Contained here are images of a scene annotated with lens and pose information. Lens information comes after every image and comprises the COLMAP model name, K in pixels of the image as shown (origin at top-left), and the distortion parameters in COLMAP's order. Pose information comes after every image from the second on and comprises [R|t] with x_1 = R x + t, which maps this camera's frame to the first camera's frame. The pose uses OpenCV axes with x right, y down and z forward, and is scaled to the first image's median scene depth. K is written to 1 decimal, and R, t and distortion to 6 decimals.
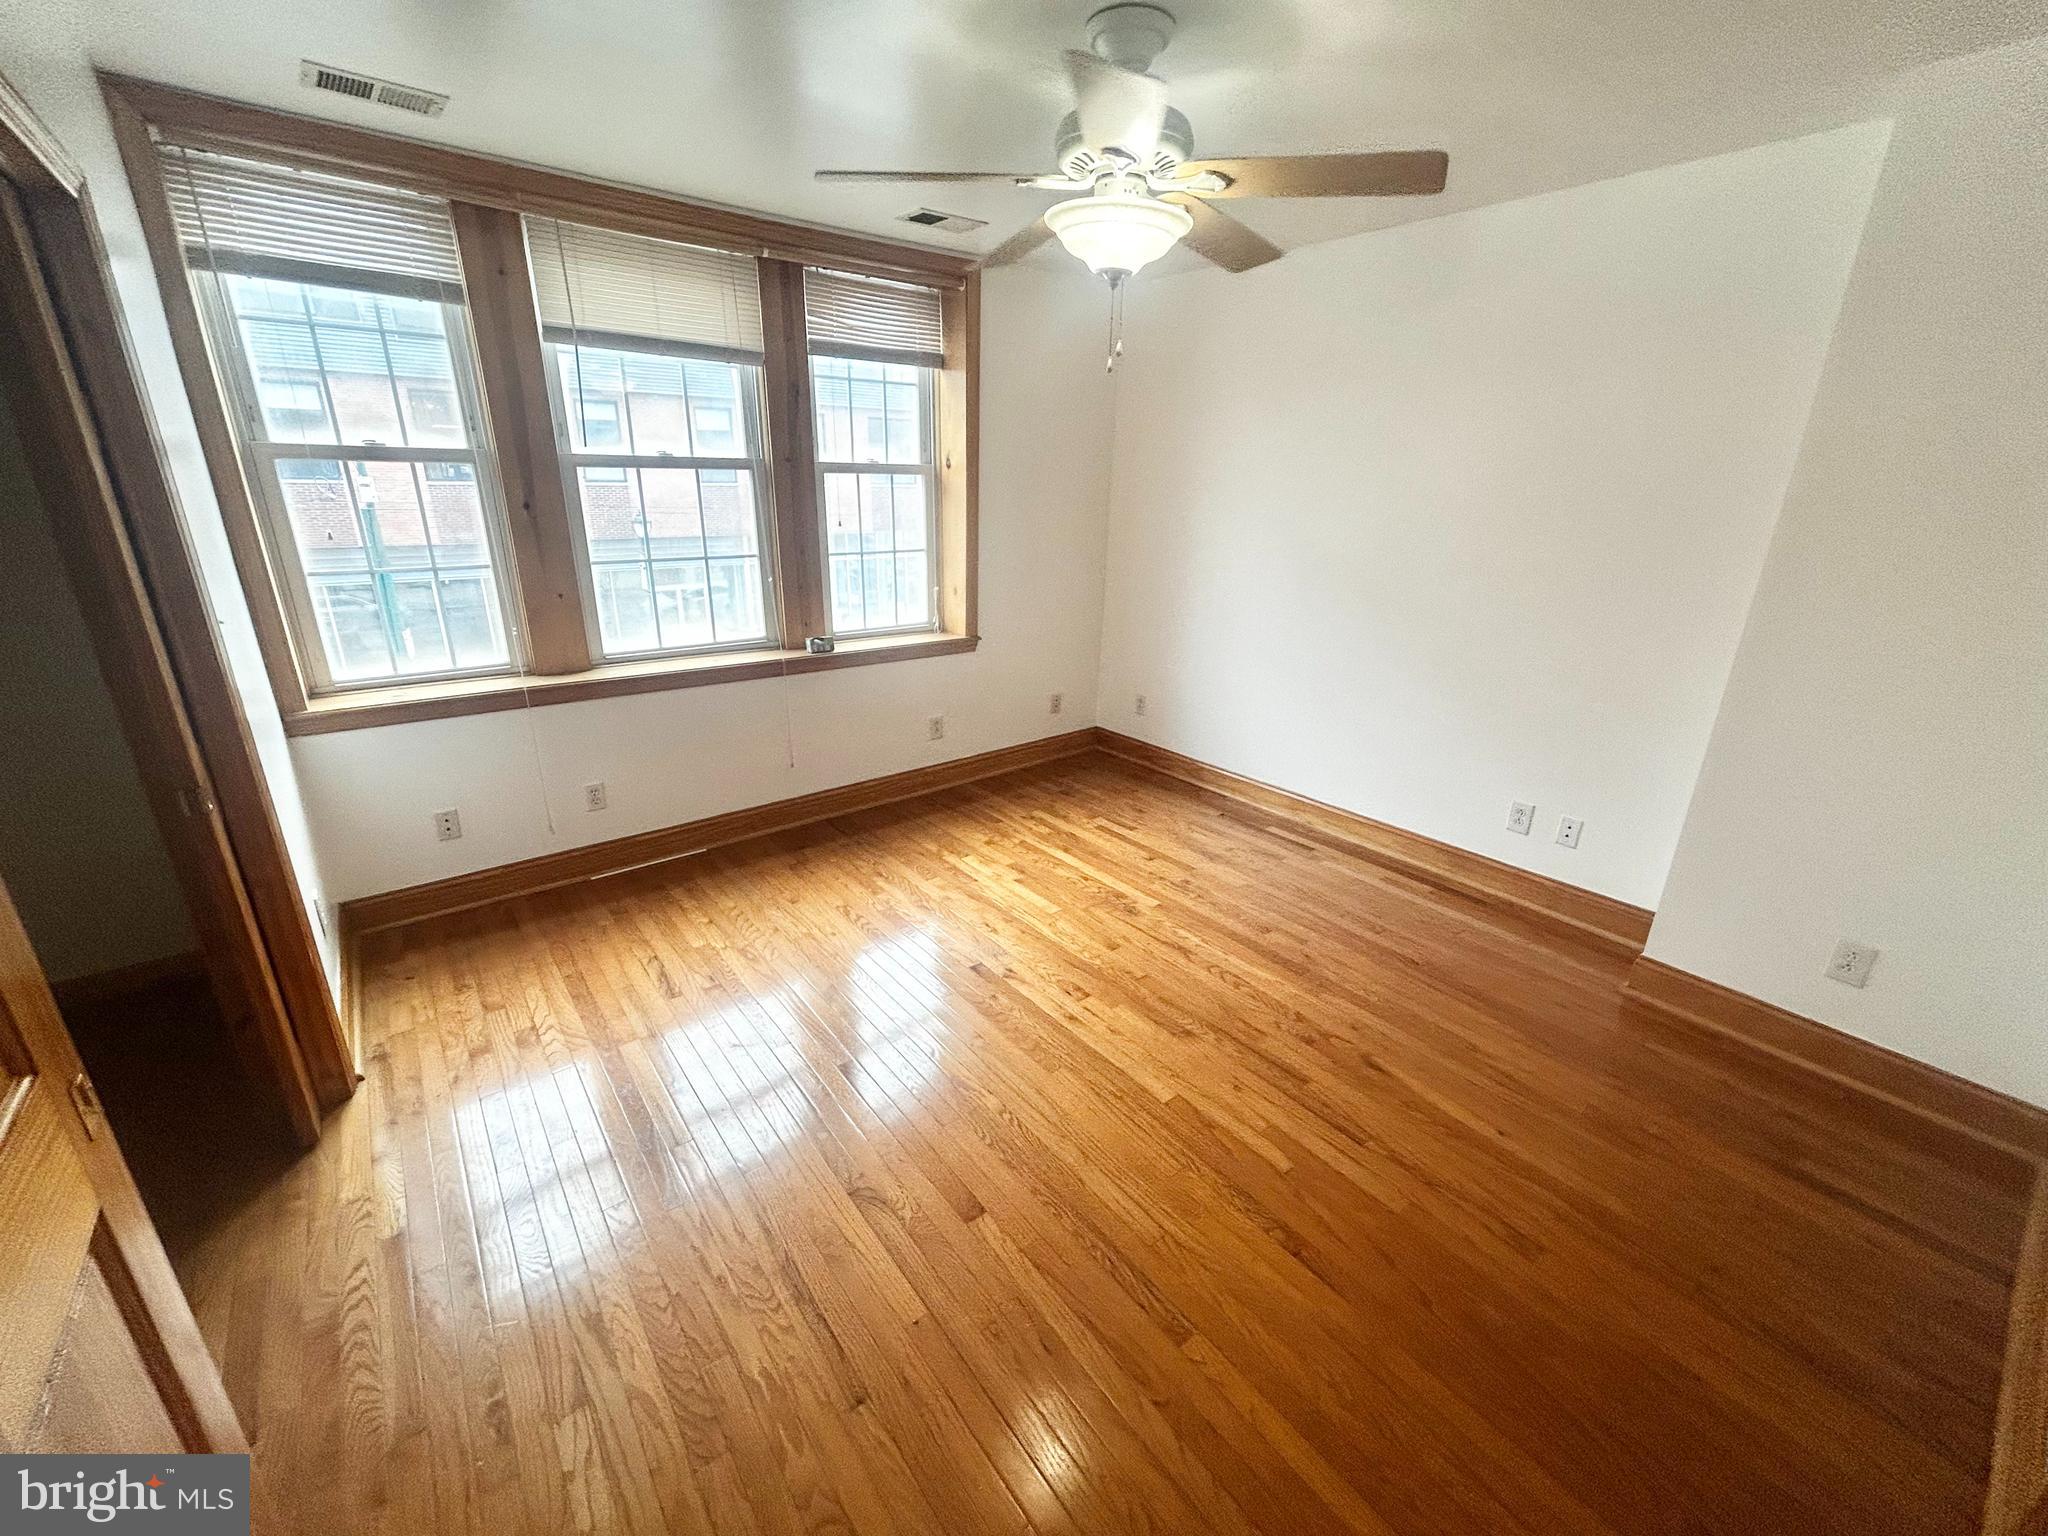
lens RADIAL K [[825.9, 0, 1021.4], [0, 825.9, 761.6], [0, 0, 1]] dist [-0.001590, 0.000420]
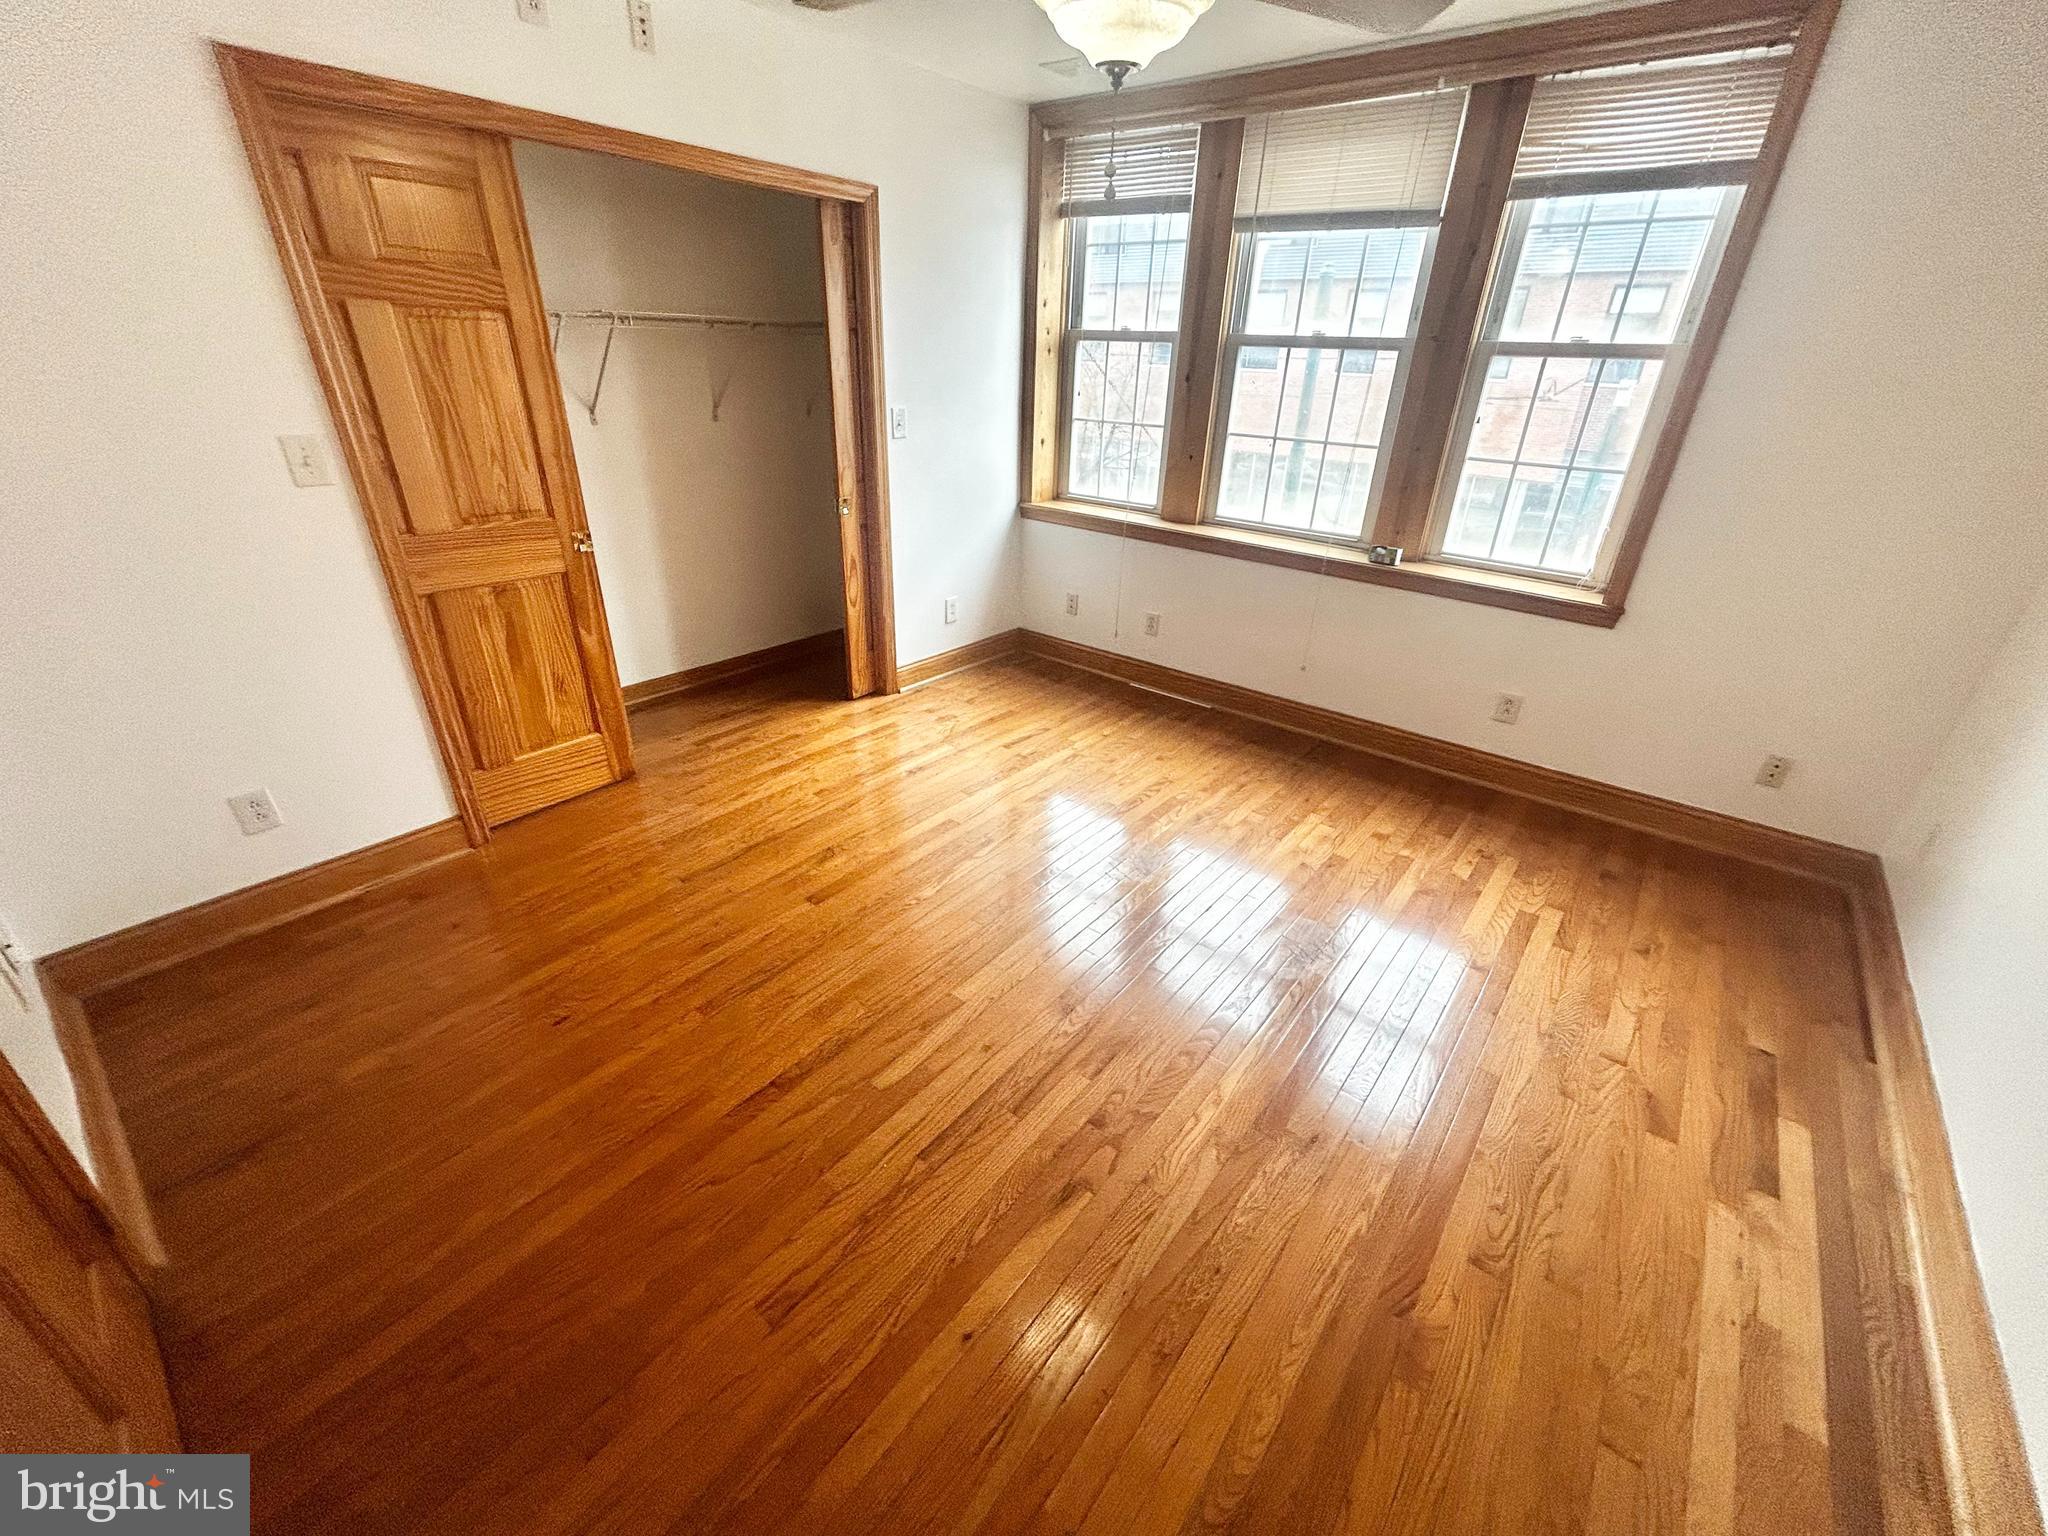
lens RADIAL K [[825.9, 0, 1021.4], [0, 825.9, 761.6], [0, 0, 1]] dist [-0.001590, 0.000420]
pose [[0.215877, 0.427584, -0.877820, 0.605224], [-0.341206, 0.875377, 0.342483, -0.130636], [0.914864, 0.225583, 0.334868, 0.433328]]
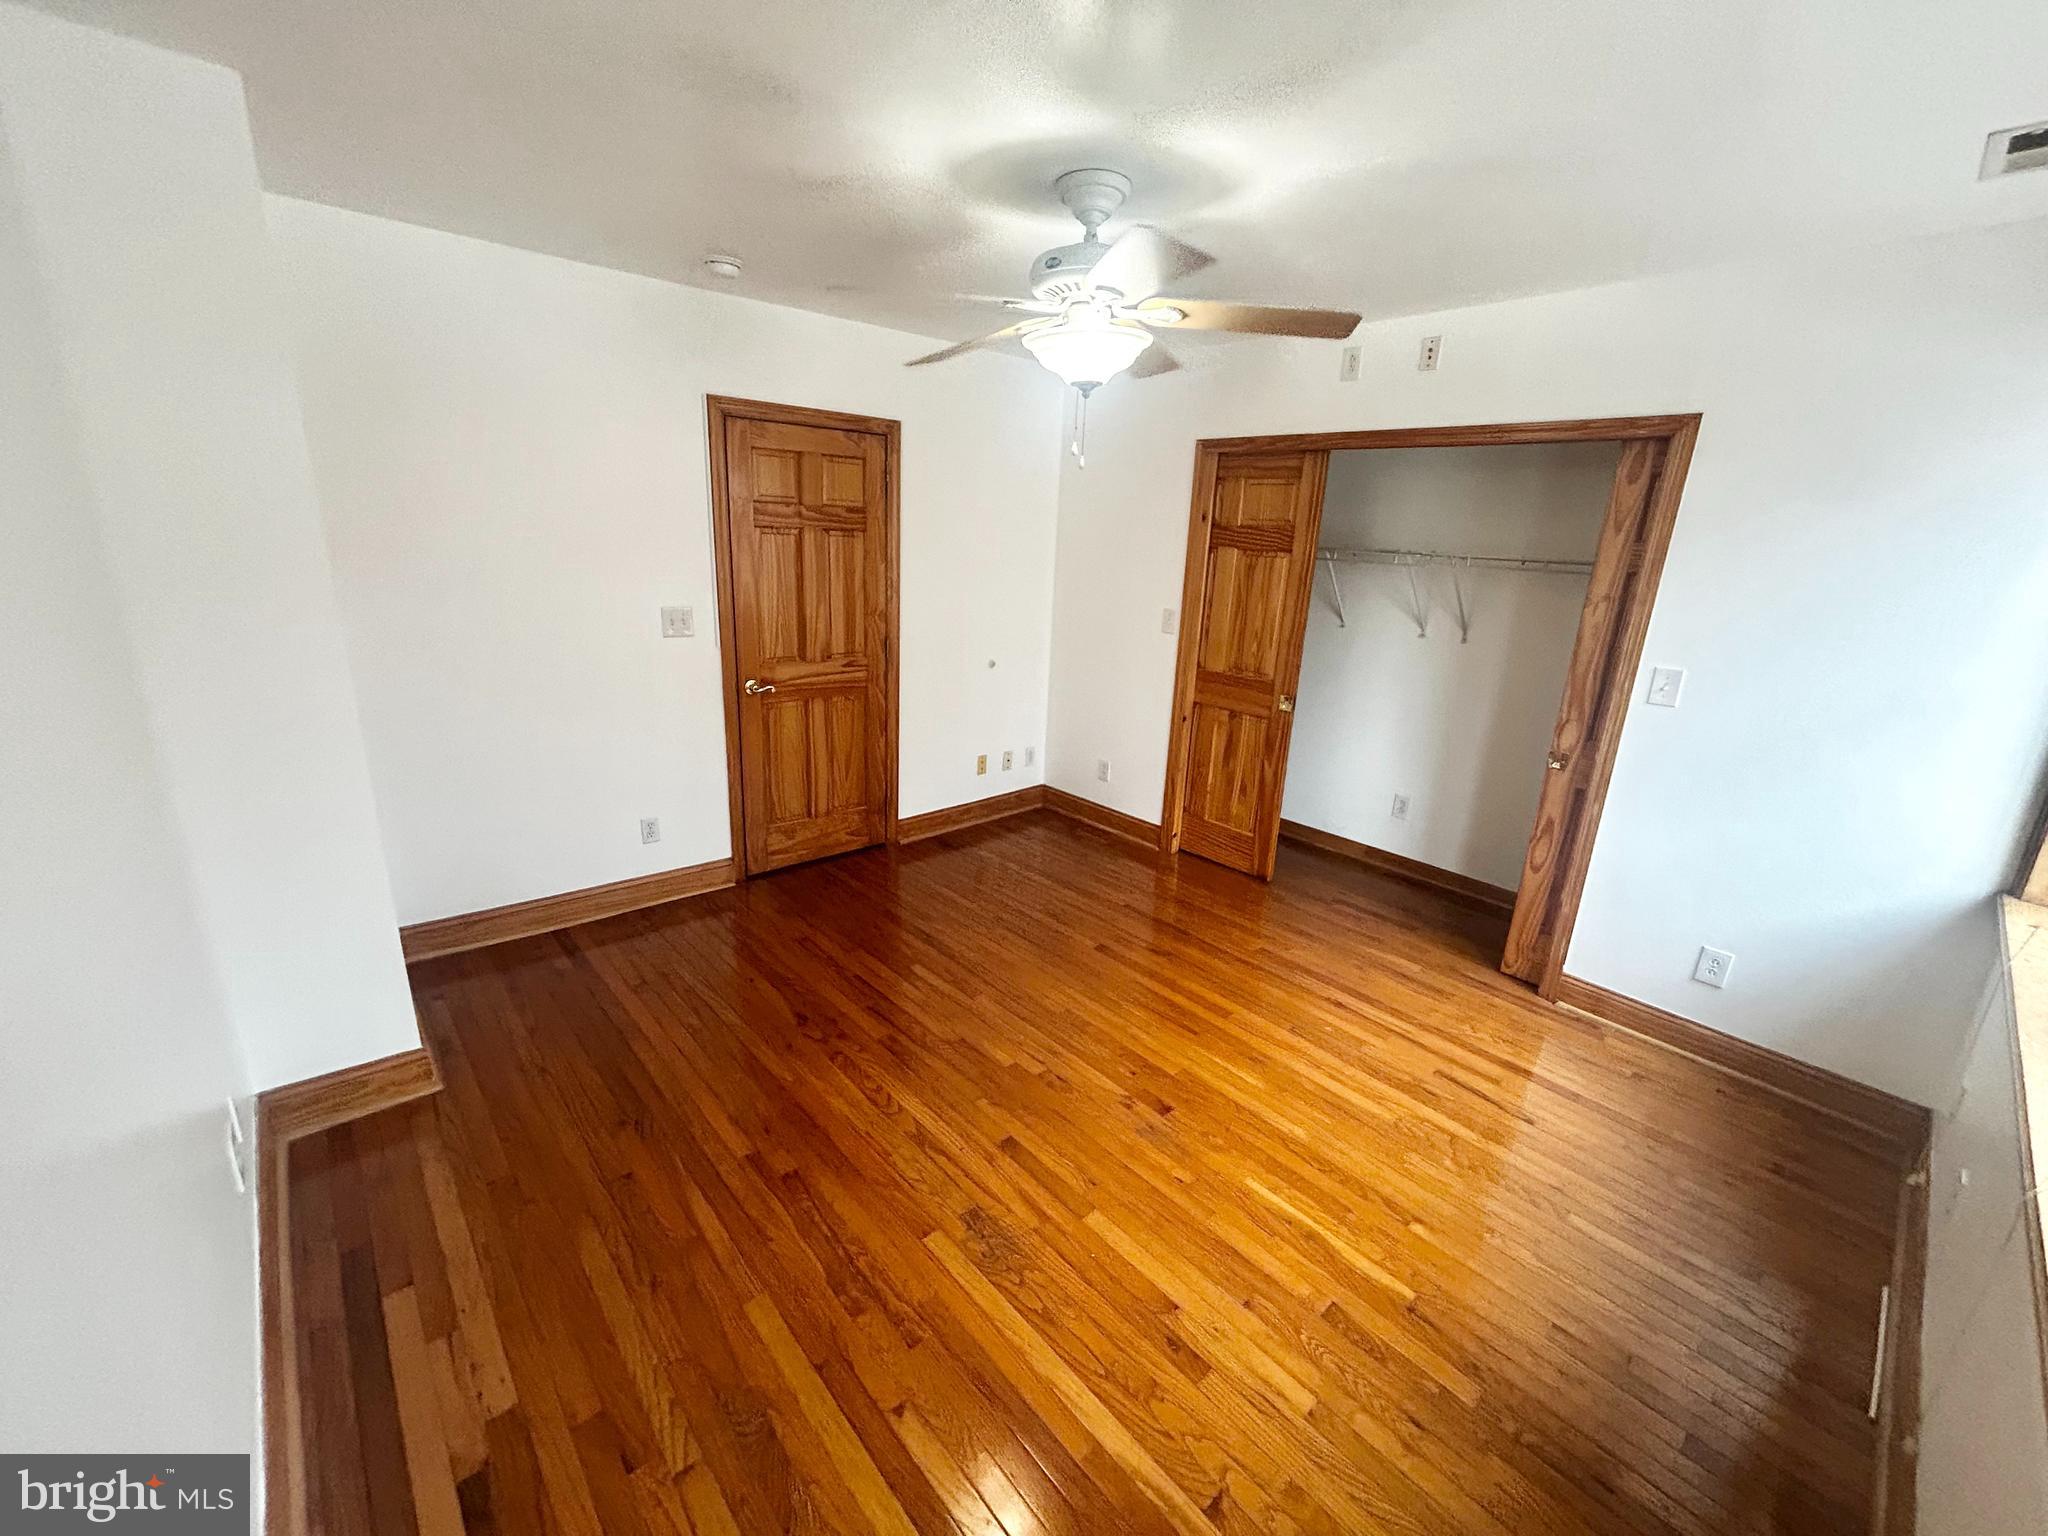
lens RADIAL K [[825.9, 0, 1021.4], [0, 825.9, 761.6], [0, 0, 1]] dist [-0.001590, 0.000420]
pose [[-0.996467, -0.040781, -0.073416, 0.145127], [-0.075321, 0.820626, 0.566480, -0.438275], [0.037146, 0.570008, -0.820799, 1.216417]]
